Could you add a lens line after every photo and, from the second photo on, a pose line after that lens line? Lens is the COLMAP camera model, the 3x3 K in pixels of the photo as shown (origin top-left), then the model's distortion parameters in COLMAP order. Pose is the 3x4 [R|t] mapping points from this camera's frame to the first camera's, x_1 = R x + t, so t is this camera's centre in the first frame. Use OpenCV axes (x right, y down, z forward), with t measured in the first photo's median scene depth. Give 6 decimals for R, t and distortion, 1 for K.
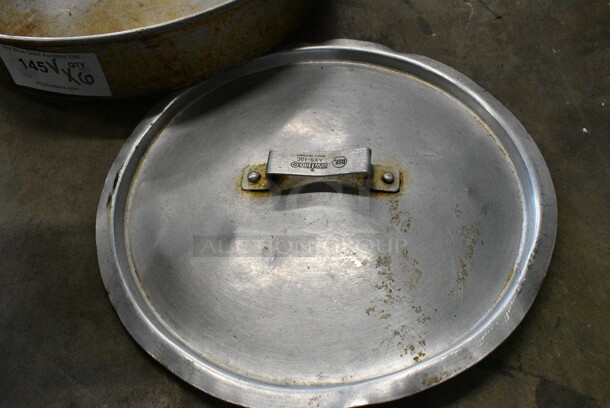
lens RADIAL K [[507.4, 0, 305.9], [0, 507.4, 203.7], [0, 0, 1]] dist [-0.013321, -0.010856]
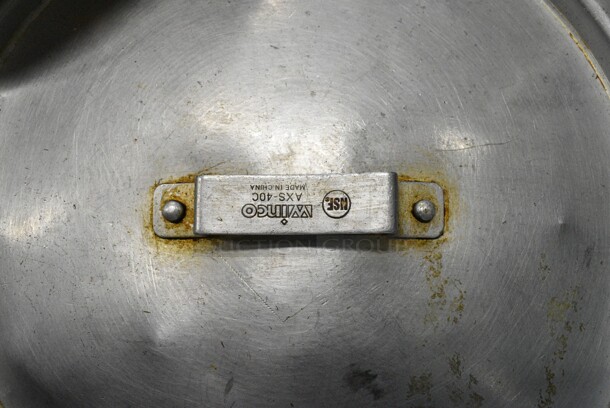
lens RADIAL K [[507.4, 0, 305.9], [0, 507.4, 203.7], [0, 0, 1]] dist [-0.013321, -0.010856]
pose [[0.994330, -0.085035, 0.063853, 0.003124], [0.045252, 0.881736, 0.469568, -0.302913], [-0.096231, -0.464016, 0.880584, 0.516209]]
